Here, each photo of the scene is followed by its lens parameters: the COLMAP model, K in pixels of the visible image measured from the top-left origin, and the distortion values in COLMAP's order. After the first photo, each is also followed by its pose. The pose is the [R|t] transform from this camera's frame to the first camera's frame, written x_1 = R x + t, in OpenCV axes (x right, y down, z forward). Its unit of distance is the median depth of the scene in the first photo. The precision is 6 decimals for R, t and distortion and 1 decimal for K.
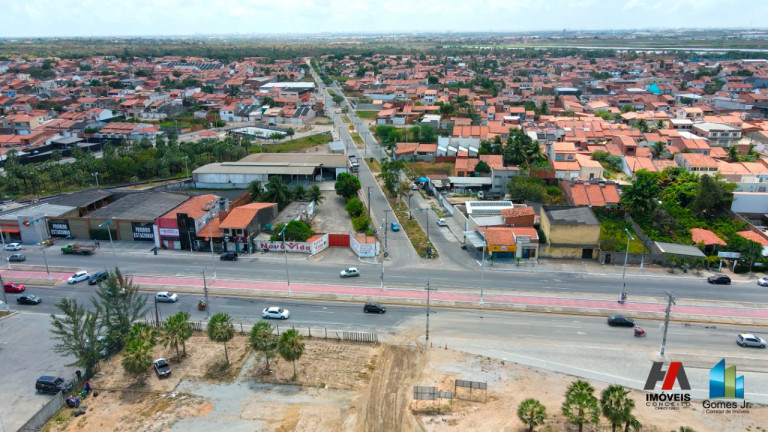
lens RADIAL K [[566.0, 0, 378.0], [0, 566.0, 214.1], [0, 0, 1]] dist [-0.012939, 0.055168]
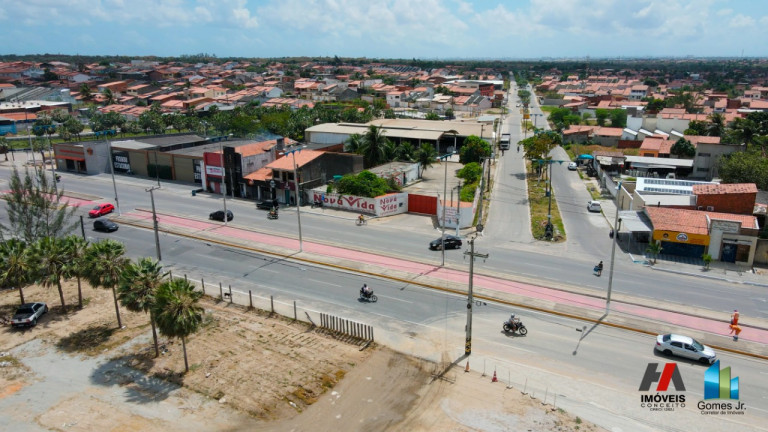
lens RADIAL K [[566.0, 0, 378.0], [0, 566.0, 214.1], [0, 0, 1]] dist [-0.012939, 0.055168]
pose [[0.932816, 0.107171, -0.344047, 0.119873], [-0.121270, 0.992425, -0.019658, 0.078809], [0.339334, 0.060060, 0.938747, 0.334411]]
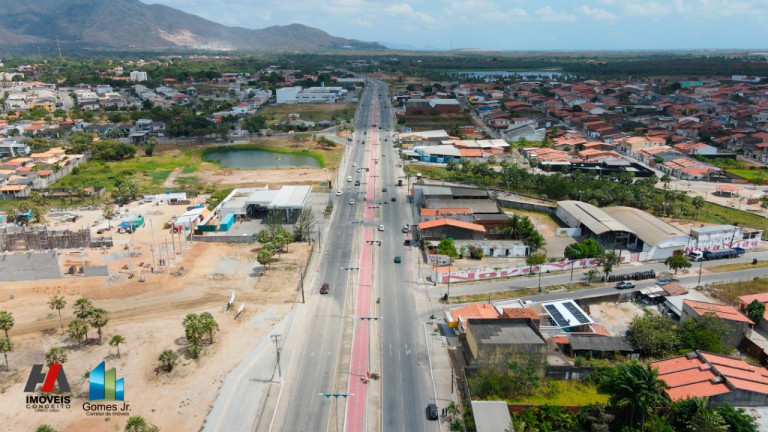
lens RADIAL K [[566.0, 0, 378.0], [0, 566.0, 214.1], [0, 0, 1]] dist [-0.012939, 0.055168]
pose [[0.144867, 0.290287, -0.945911, 1.052371], [-0.303974, 0.922821, 0.236647, -0.303239], [0.941602, 0.253250, 0.221926, 0.539249]]
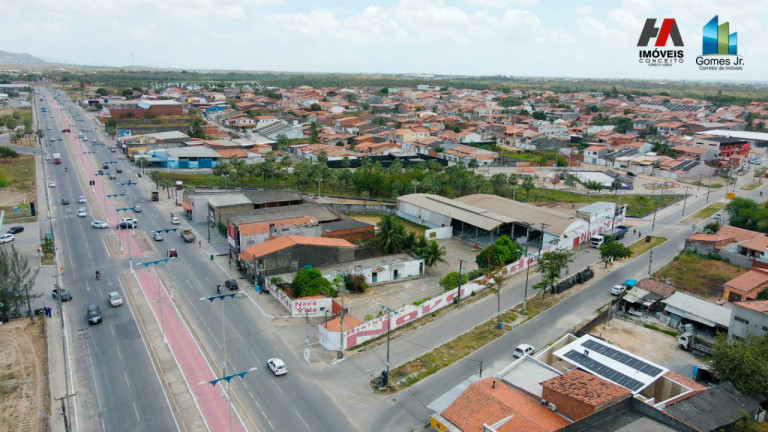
lens RADIAL K [[566.0, 0, 378.0], [0, 566.0, 214.1], [0, 0, 1]] dist [-0.012939, 0.055168]
pose [[0.629261, 0.214199, -0.747094, 0.467263], [-0.266770, 0.962397, 0.051234, -0.121785], [0.729975, 0.167063, 0.662741, 0.538429]]
